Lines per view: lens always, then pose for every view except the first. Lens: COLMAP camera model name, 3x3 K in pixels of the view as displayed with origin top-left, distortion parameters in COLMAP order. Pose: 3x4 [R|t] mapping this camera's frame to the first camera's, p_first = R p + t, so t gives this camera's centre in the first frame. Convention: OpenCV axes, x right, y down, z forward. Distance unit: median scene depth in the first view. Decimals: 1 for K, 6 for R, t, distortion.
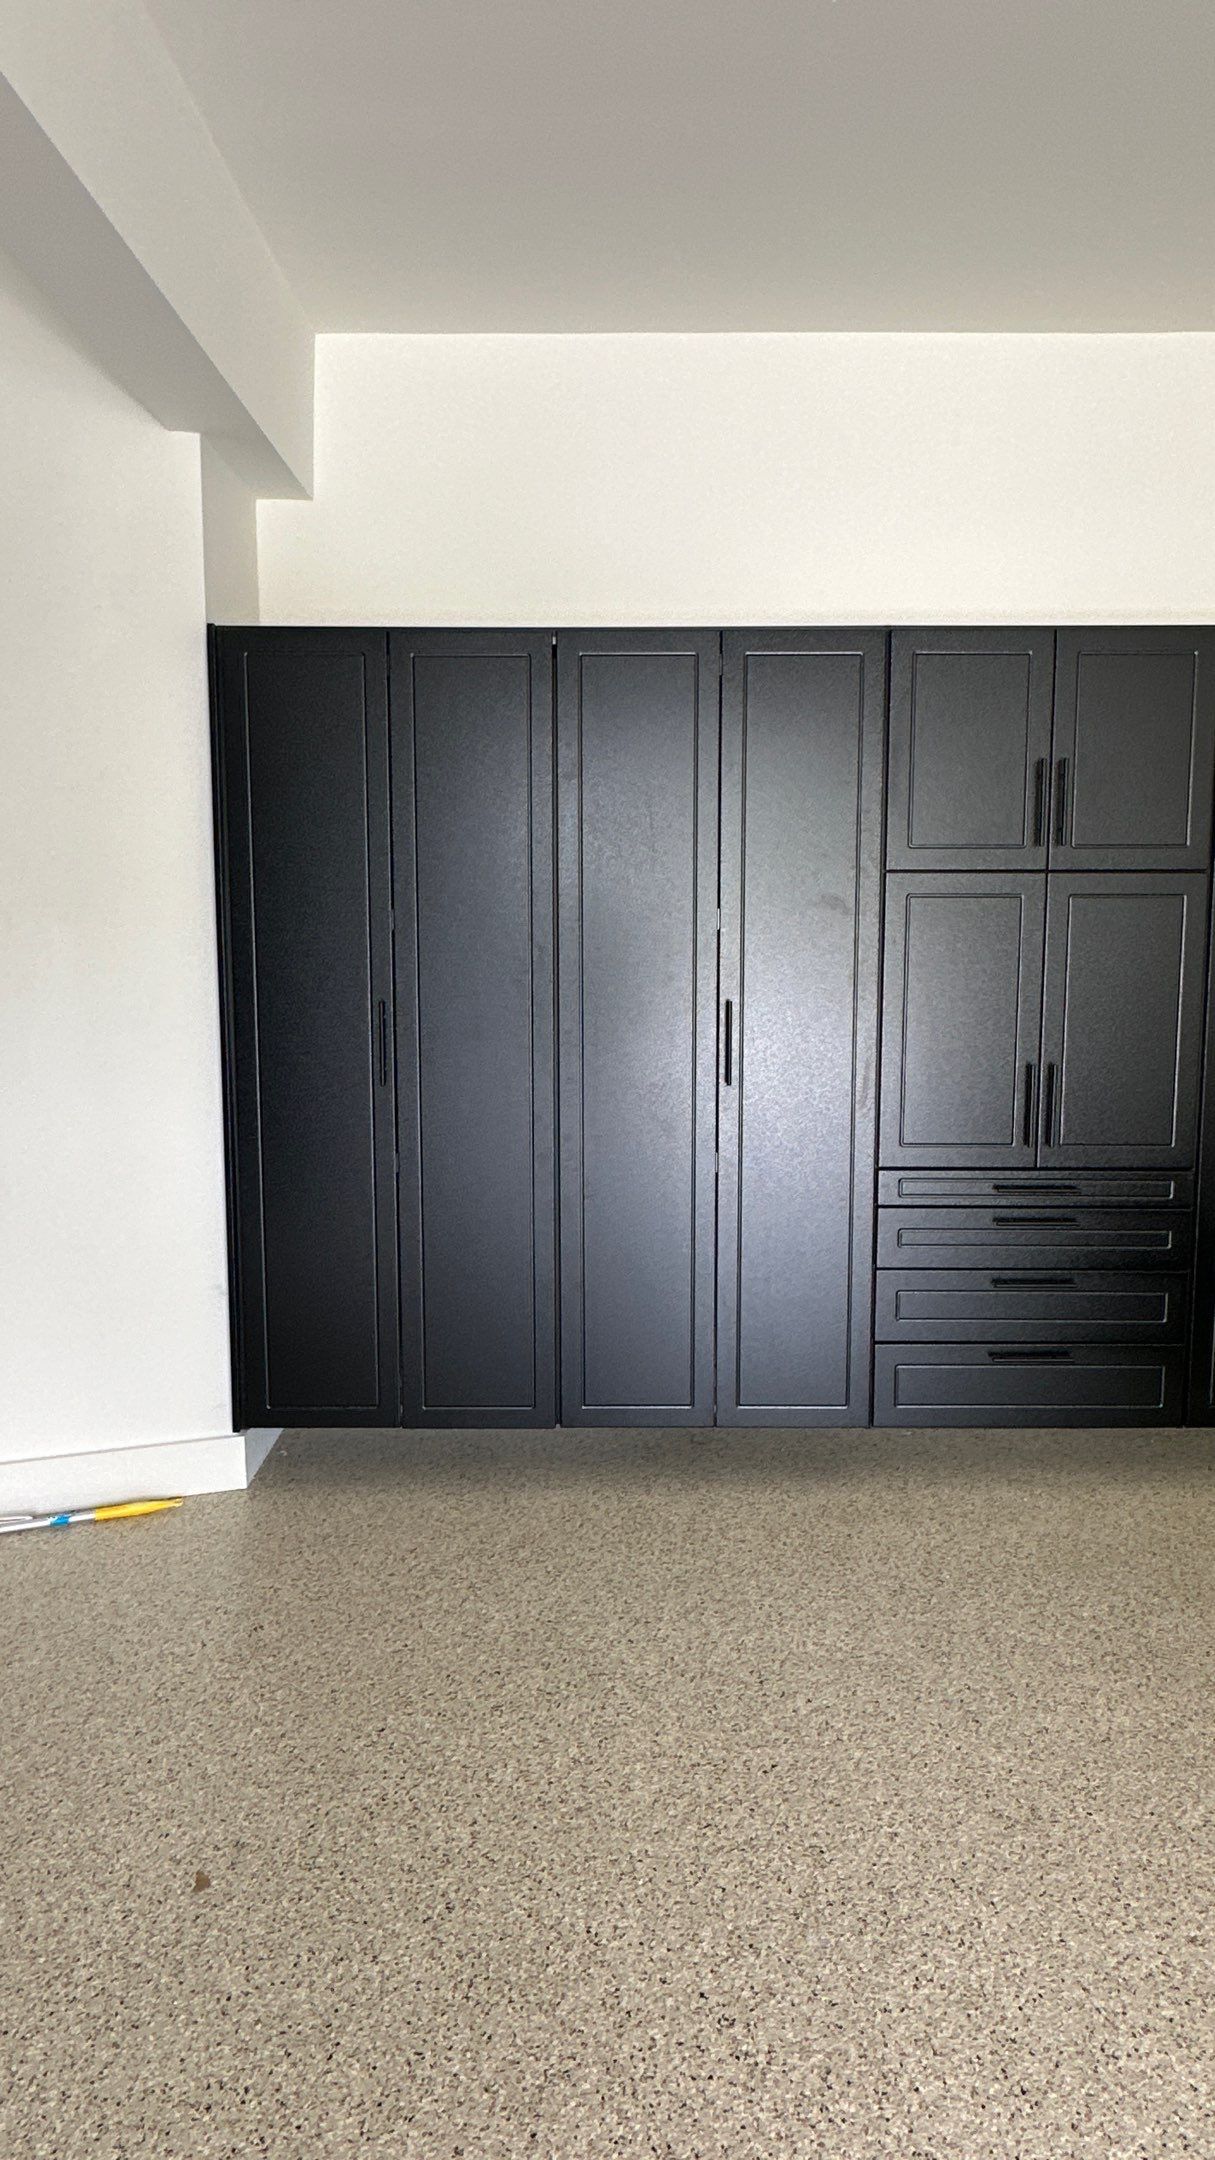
lens RADIAL K [[1384.1, 0, 596.0], [0, 1384.1, 1089.4], [0, 0, 1]] dist [-0.009477, 0.004481]
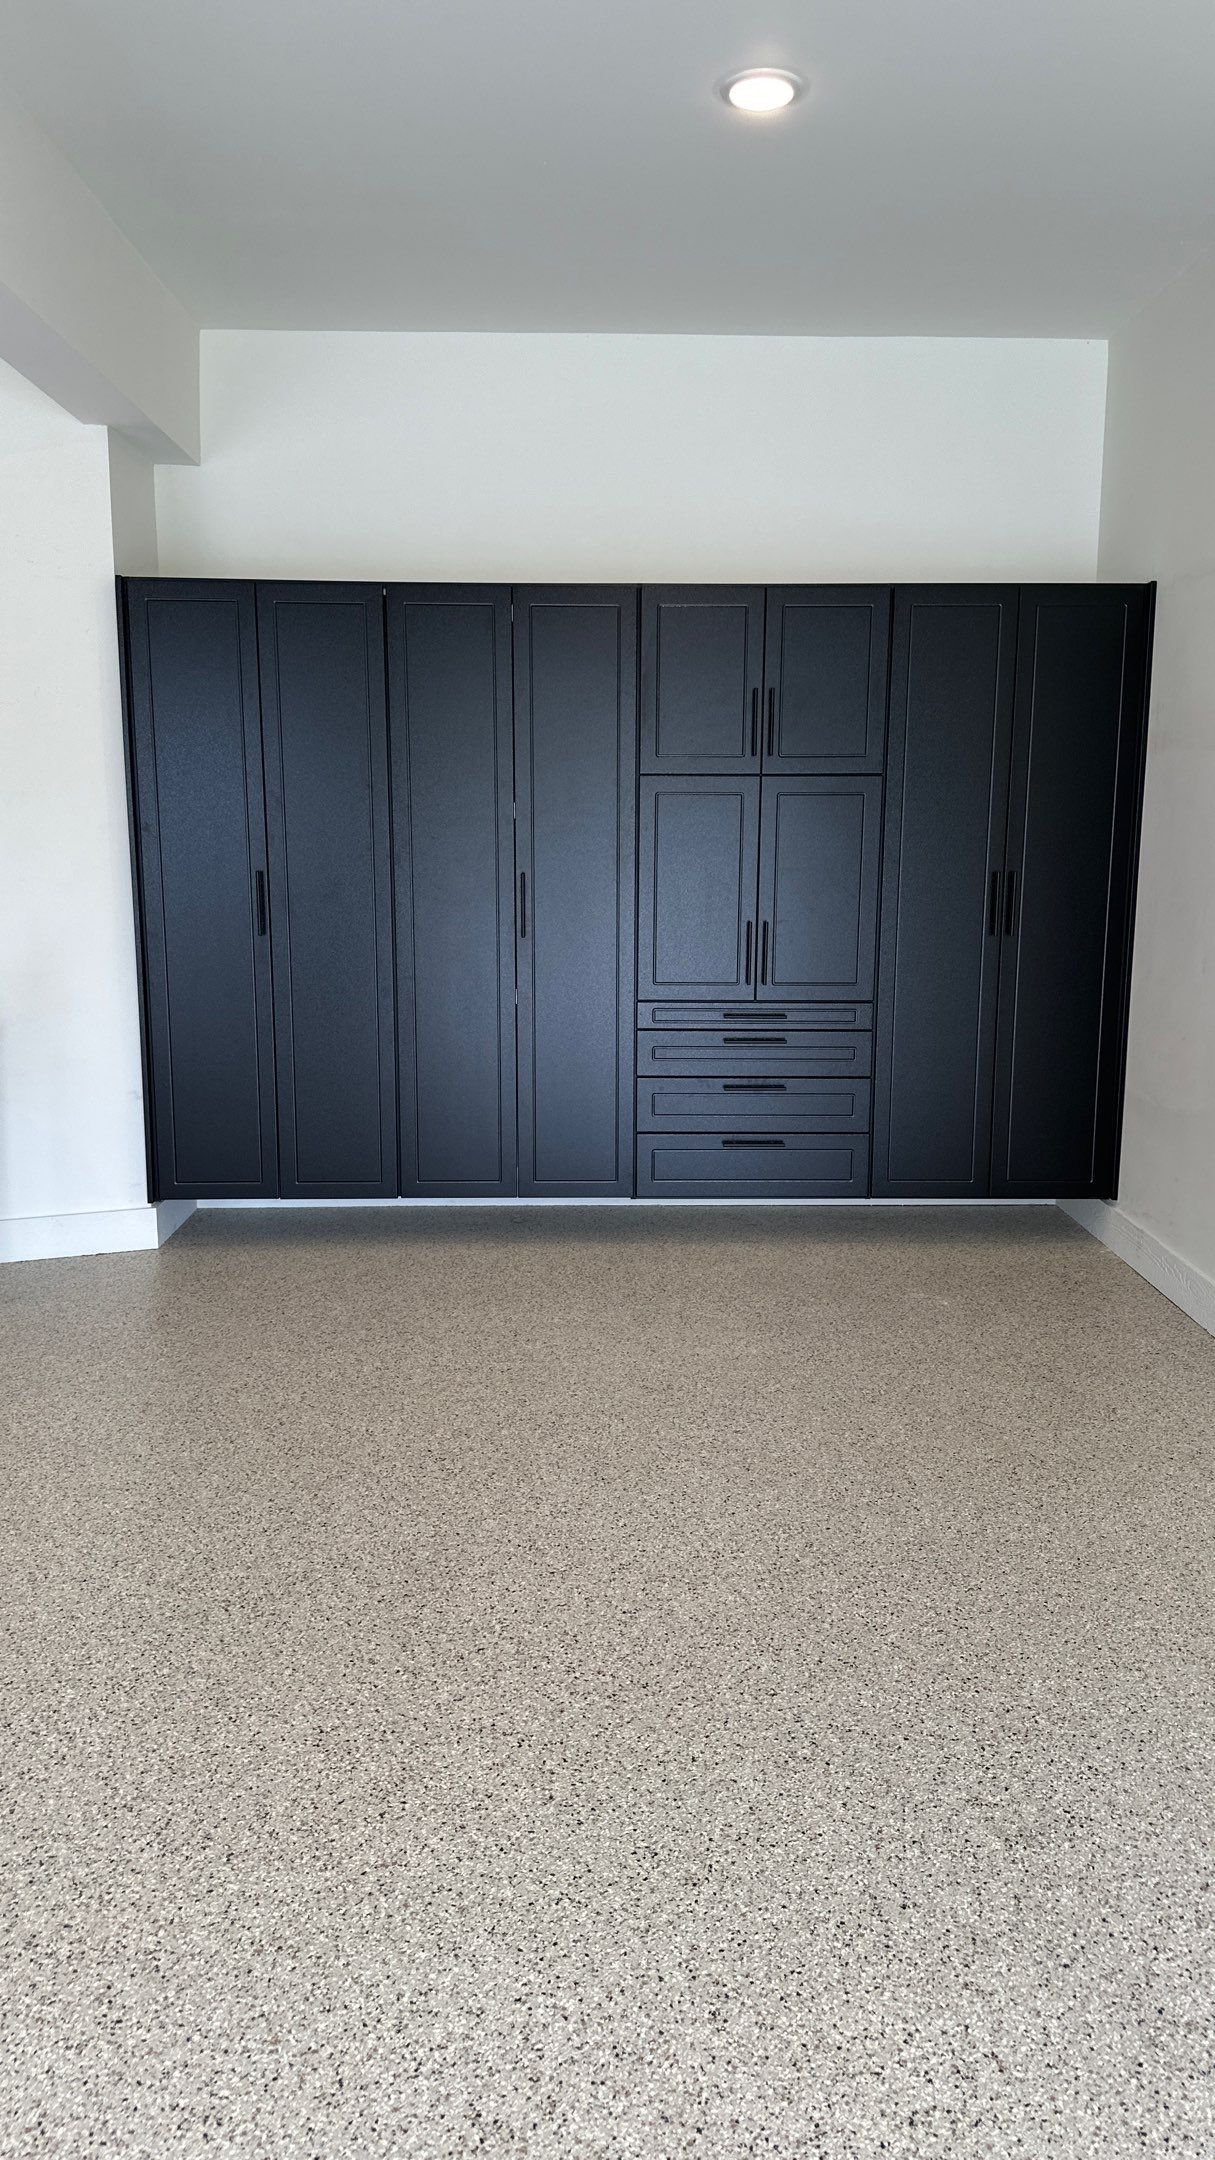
lens RADIAL K [[1524.0, 0, 598.0], [0, 1524.0, 1078.9], [0, 0, 1]] dist [0.164848, -0.281595]
pose [[0.999743, 0.001519, 0.022626, 0.137571], [-0.002396, 0.999244, 0.038801, 0.078026], [-0.022550, -0.038845, 0.998991, -0.489143]]
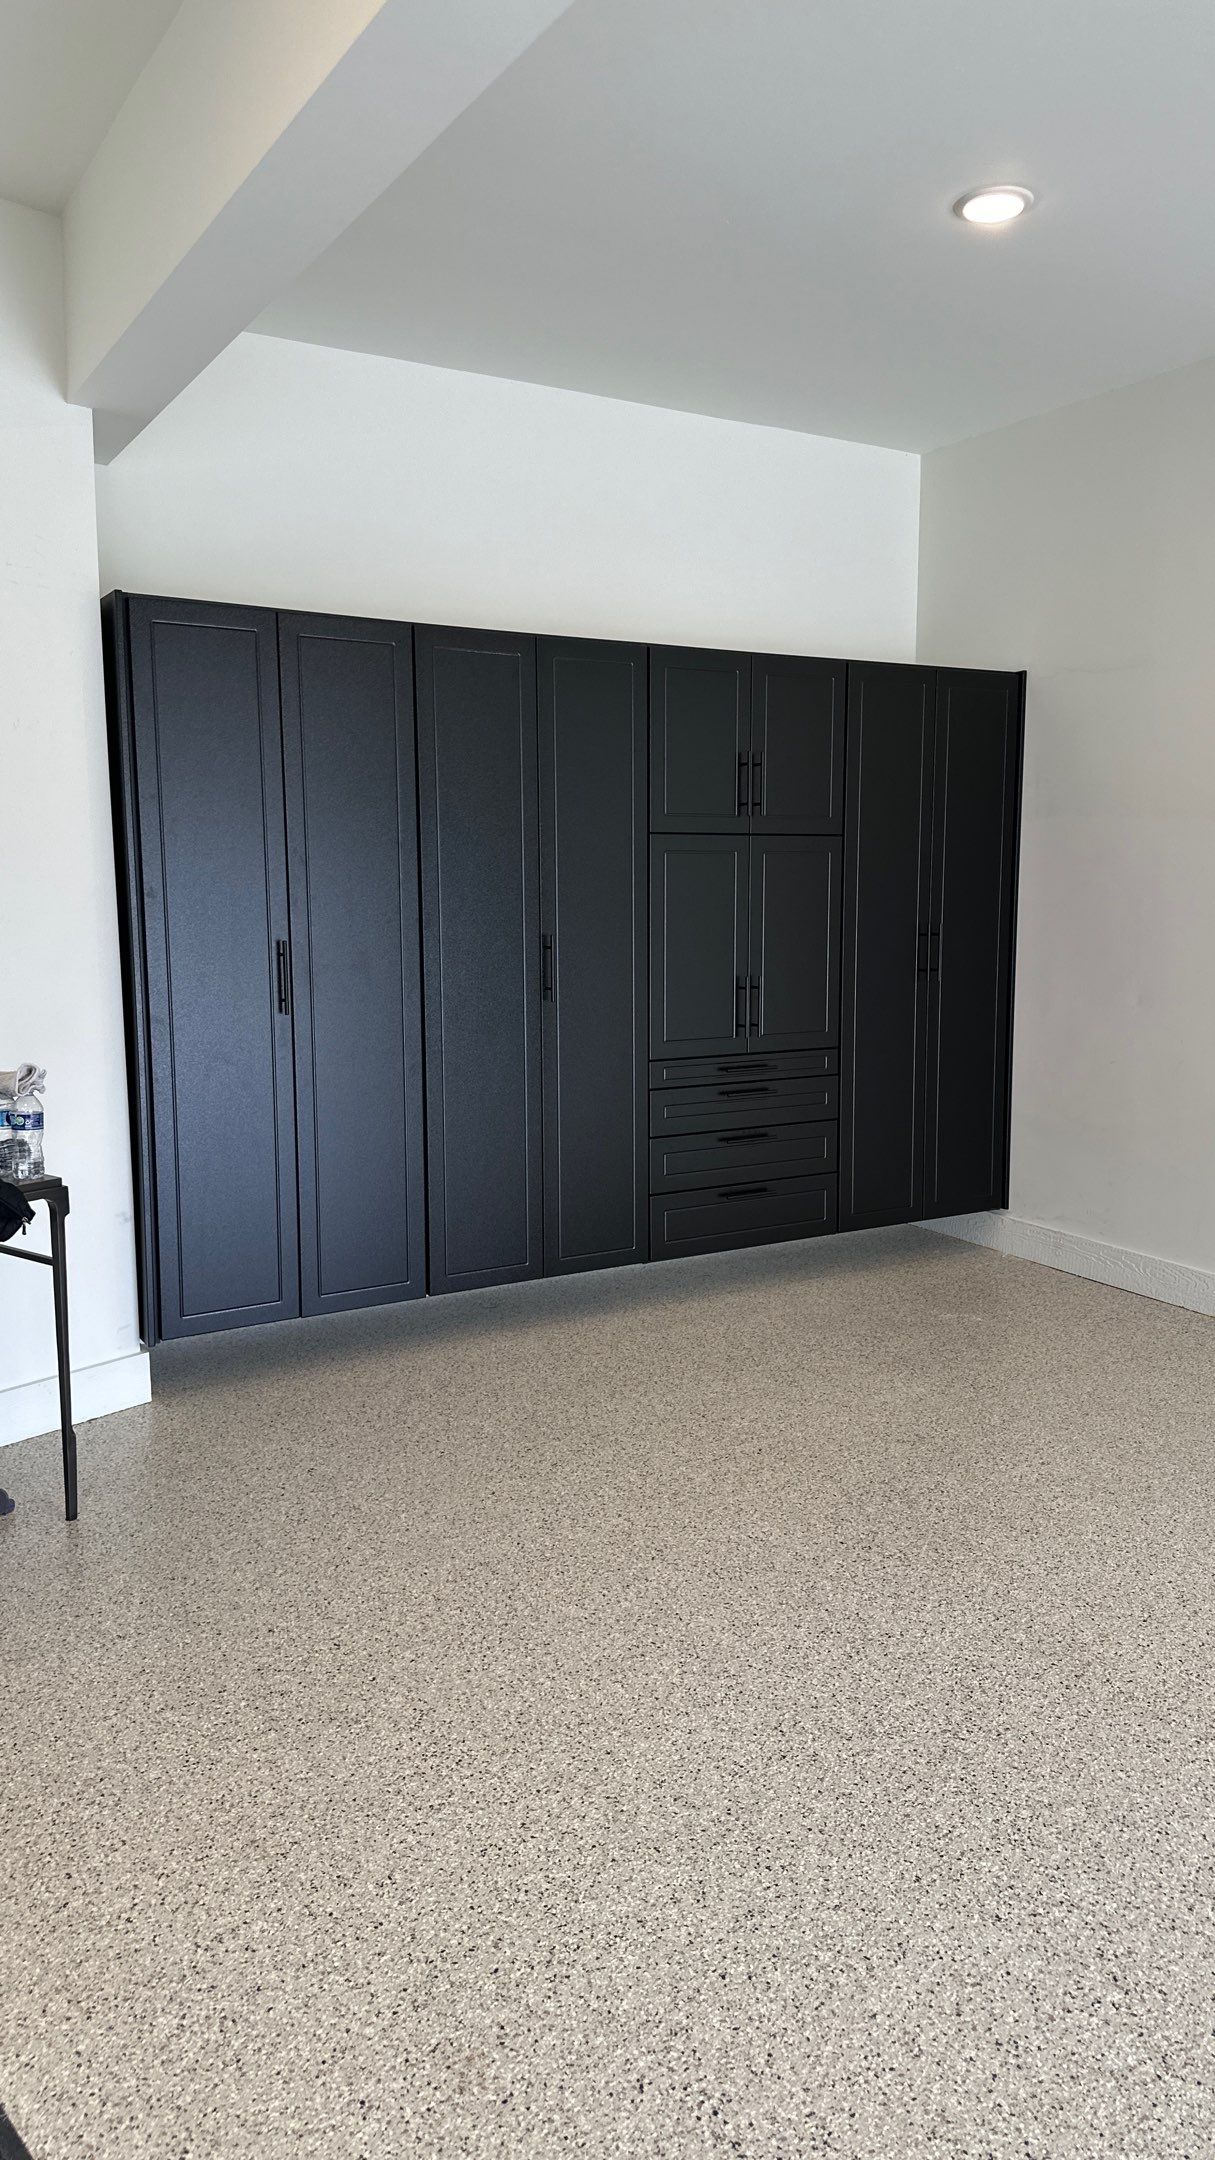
lens RADIAL K [[1524.0, 0, 598.0], [0, 1524.0, 1078.9], [0, 0, 1]] dist [0.164848, -0.281595]
pose [[0.856849, -0.069387, 0.510876, -0.596103], [0.067161, 0.997481, 0.022835, 0.039324], [-0.511174, 0.014745, 0.859351, -0.223900]]
